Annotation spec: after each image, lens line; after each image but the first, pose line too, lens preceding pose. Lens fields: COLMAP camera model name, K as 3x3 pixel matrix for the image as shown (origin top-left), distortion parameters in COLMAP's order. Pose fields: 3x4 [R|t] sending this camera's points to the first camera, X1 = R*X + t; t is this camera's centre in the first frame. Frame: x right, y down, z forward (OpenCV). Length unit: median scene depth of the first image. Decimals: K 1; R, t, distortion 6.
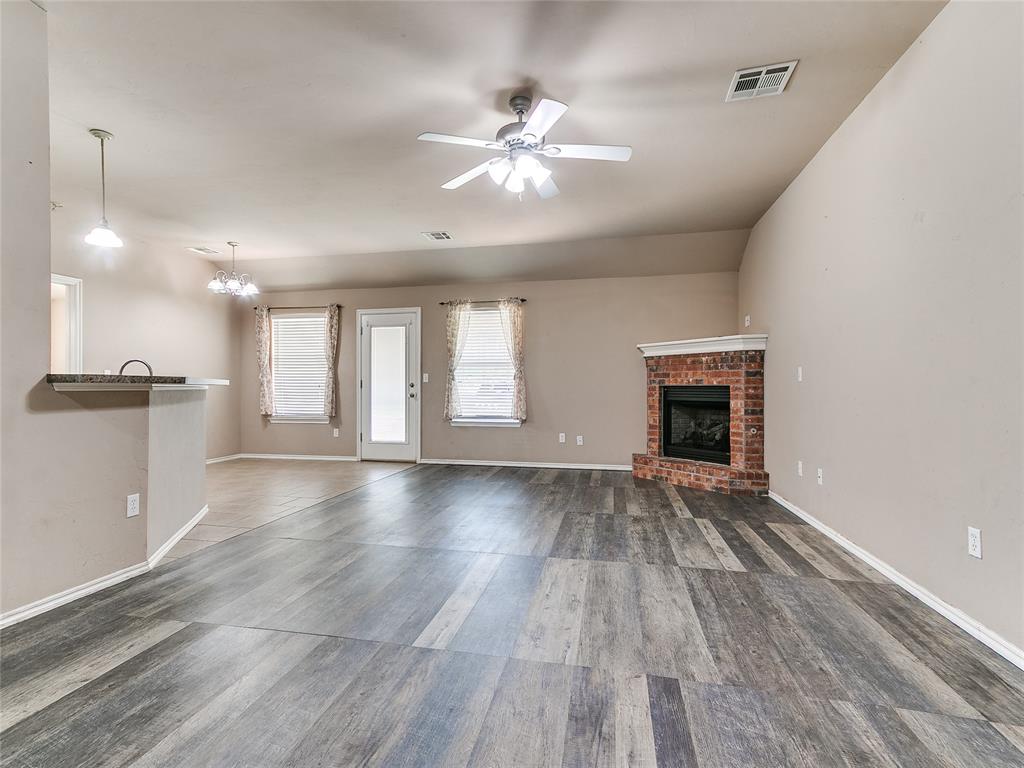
lens RADIAL K [[526.8, 0, 494.3], [0, 526.8, 386.2], [0, 0, 1]] dist [0.025904, -0.000440]
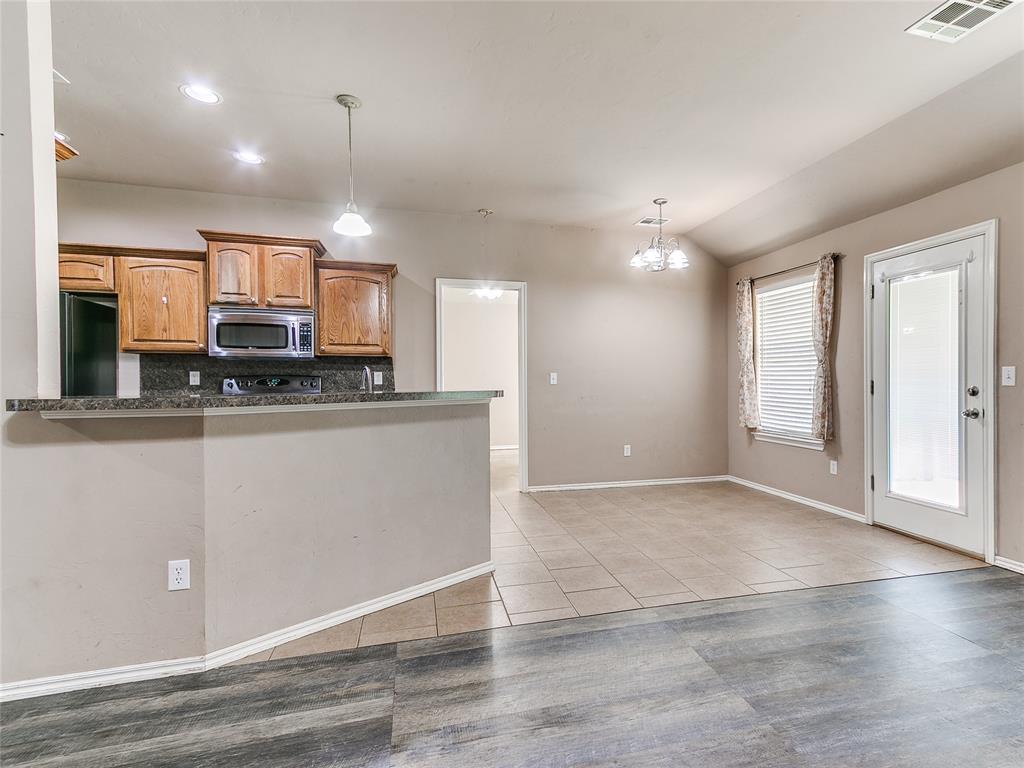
lens RADIAL K [[526.8, 0, 557.0], [0, 526.8, 380.5], [0, 0, 1]] dist [0.025904, -0.000440]
pose [[0.479380, -0.000742, -0.877607, 0.091652], [0.007203, 0.999969, 0.003089, -0.017621], [0.877578, -0.007802, 0.479371, 0.486765]]
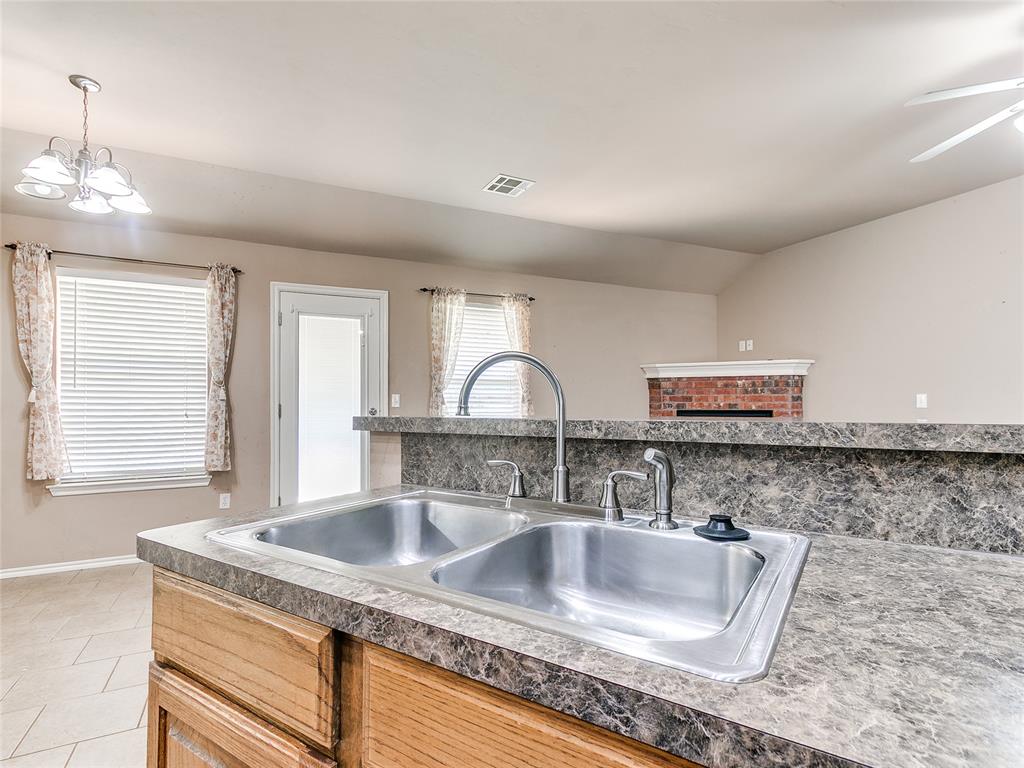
lens RADIAL K [[526.8, 0, 492.0], [0, 526.8, 393.7], [0, 0, 1]] dist [0.025904, -0.000440]
pose [[0.791977, 0.007725, 0.610502, -0.469740], [0.003032, 0.999858, -0.016586, -0.014395], [-0.610543, 0.014987, 0.791841, 0.447679]]
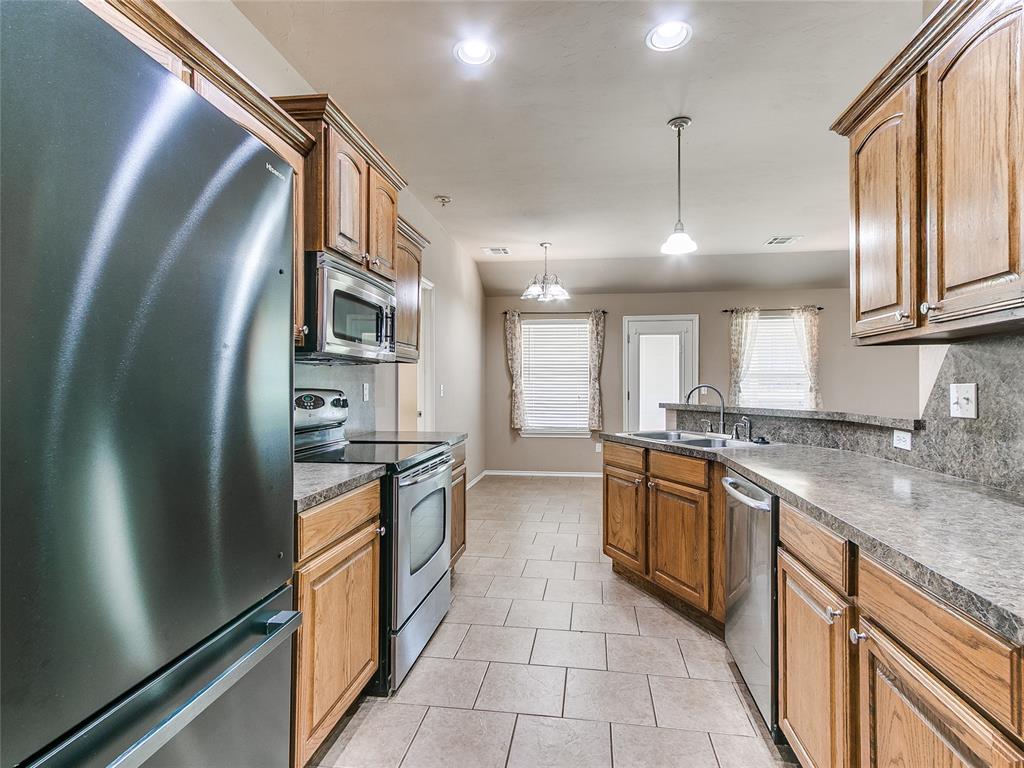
lens RADIAL K [[526.8, 0, 521.7], [0, 526.8, 381.5], [0, 0, 1]] dist [0.025904, -0.000440]
pose [[0.996446, 0.002030, 0.084214, -0.578636], [-0.001938, 0.999997, -0.001173, -0.031071], [-0.084216, 0.001006, 0.996447, 0.096301]]
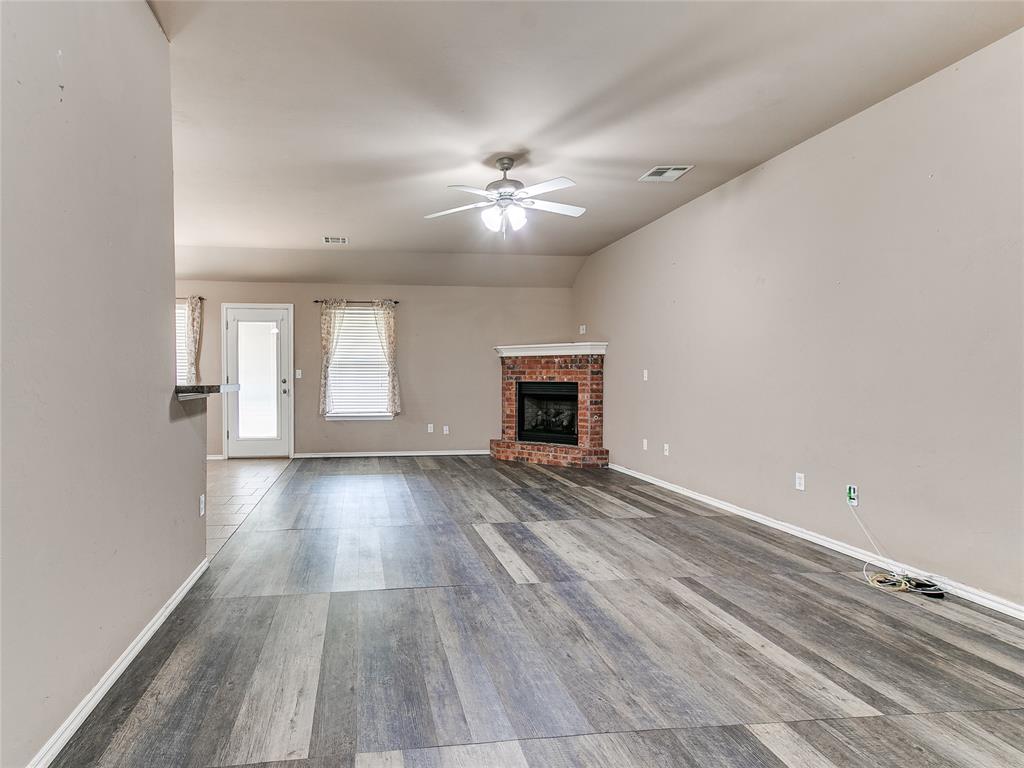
lens RADIAL K [[541.6, 0, 425.8], [0, 541.6, 388.2], [0, 0, 1]] dist [0.024307, 0.000243]
pose [[0.941373, -0.009309, 0.337239, -0.274016], [0.000423, 0.999651, 0.026412, -0.017346], [-0.337367, -0.024721, 0.941049, -0.075056]]
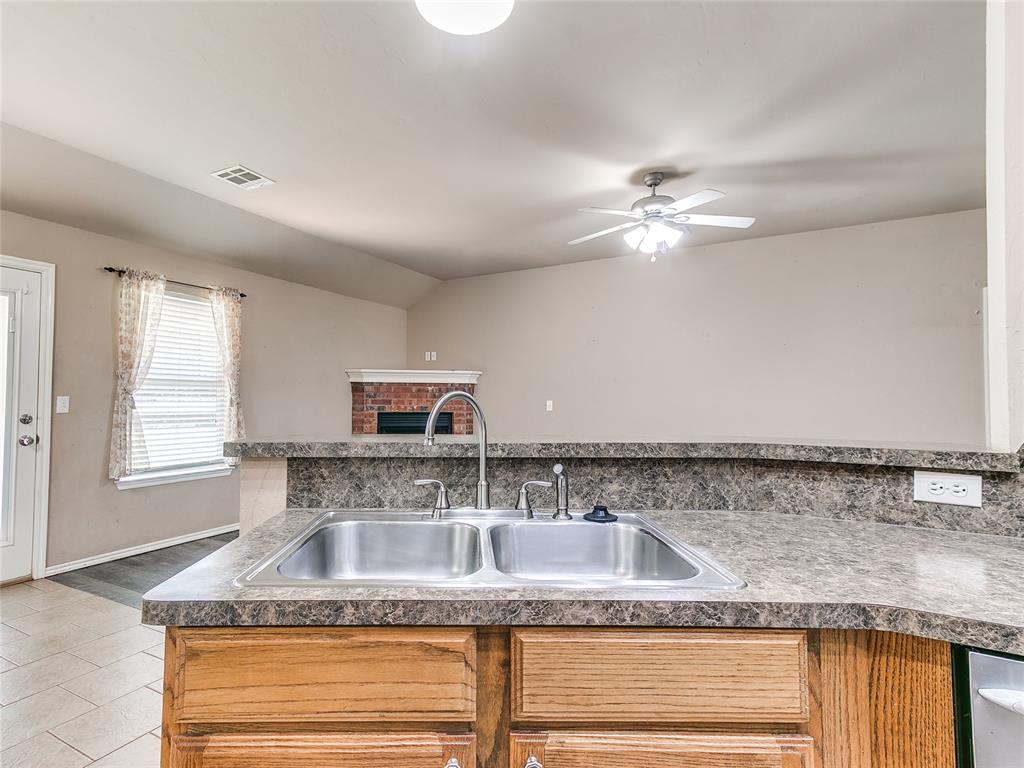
lens RADIAL K [[526.8, 0, 475.0], [0, 526.8, 384.1], [0, 0, 1]] dist [0.025904, -0.000440]
pose [[0.294145, 0.028336, 0.955341, -0.551964], [-0.007731, 0.999598, -0.027268, -0.026768], [-0.955729, 0.000635, 0.294246, 0.504728]]
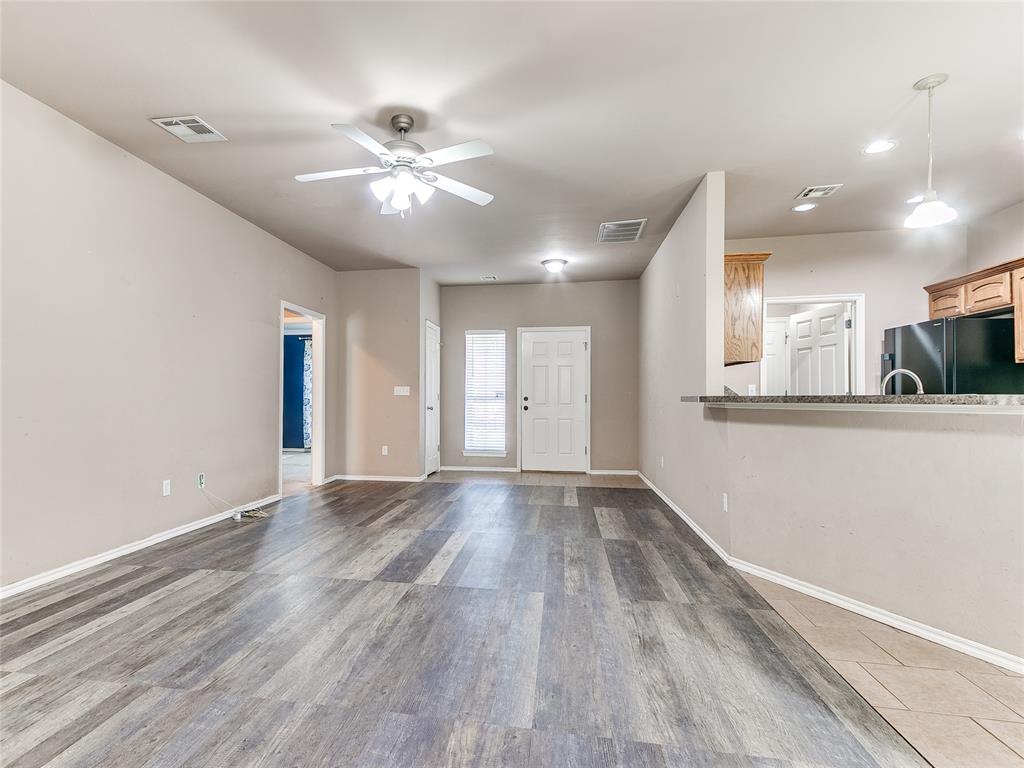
lens RADIAL K [[526.8, 0, 457.3], [0, 526.8, 396.1], [0, 0, 1]] dist [0.025904, -0.000440]
pose [[-0.999633, -0.004441, -0.026738, -0.014287], [-0.004214, 0.999954, -0.008563, -0.003371], [0.026775, -0.008447, -0.999606, 0.970647]]
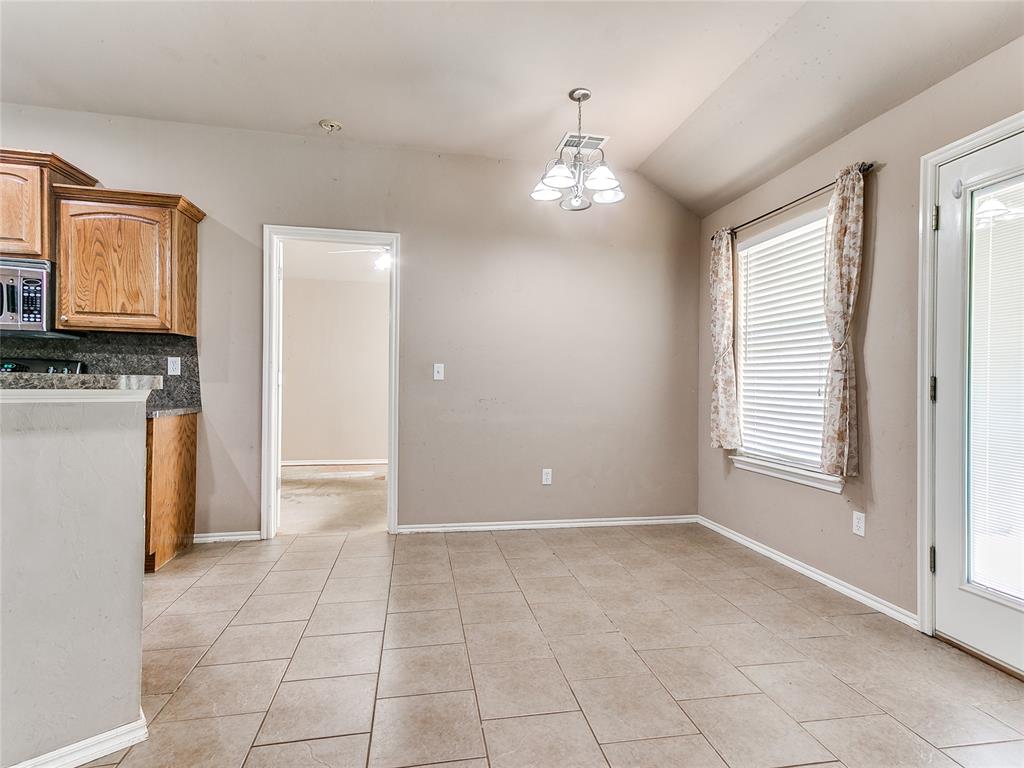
lens RADIAL K [[526.8, 0, 516.3], [0, 526.8, 381.8], [0, 0, 1]] dist [0.025904, -0.000440]
pose [[0.403275, 0.000102, -0.915079, -0.069034], [-0.008643, 0.999956, -0.003697, -0.005880], [0.915038, 0.009400, 0.403258, 0.719892]]
